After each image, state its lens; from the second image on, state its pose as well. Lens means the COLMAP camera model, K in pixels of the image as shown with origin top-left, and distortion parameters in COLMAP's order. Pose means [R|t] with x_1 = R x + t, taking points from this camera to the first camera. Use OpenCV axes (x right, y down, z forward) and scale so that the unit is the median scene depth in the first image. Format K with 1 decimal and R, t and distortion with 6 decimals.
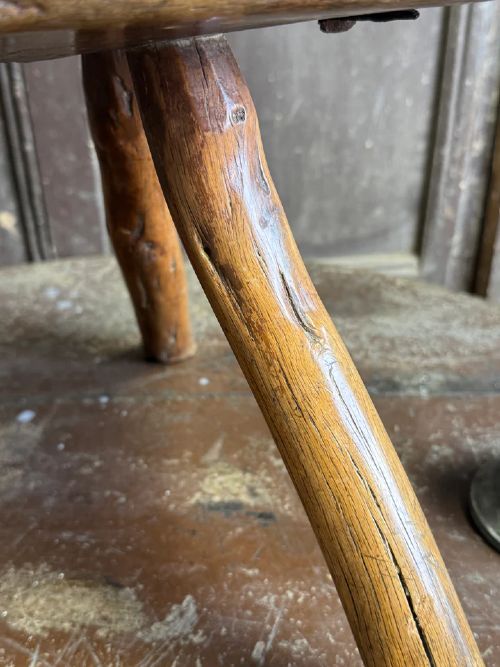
lens RADIAL K [[824.6, 0, 249.6], [0, 824.6, 332.6], [0, 0, 1]] dist [0.090845, 0.000000]
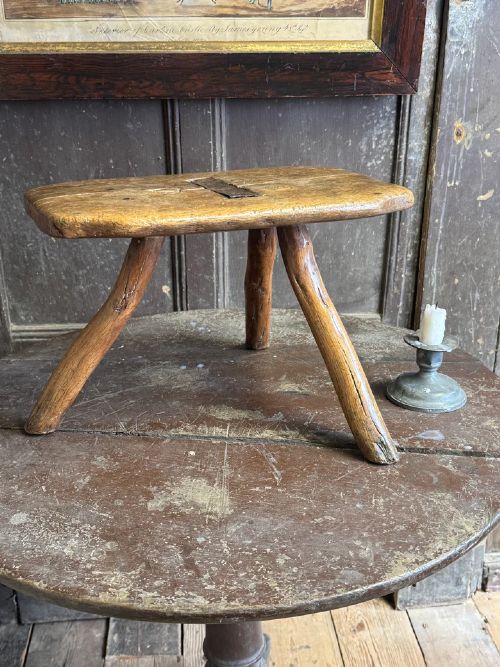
lens RADIAL K [[783.9, 0, 249.9], [0, 783.9, 336.9], [0, 0, 1]] dist [0.210797, 0.000000]
pose [[0.999762, 0.019612, -0.009520, -0.089021], [-0.020604, 0.992727, -0.118608, 0.221984], [0.007124, 0.118775, 0.992896, -0.946965]]
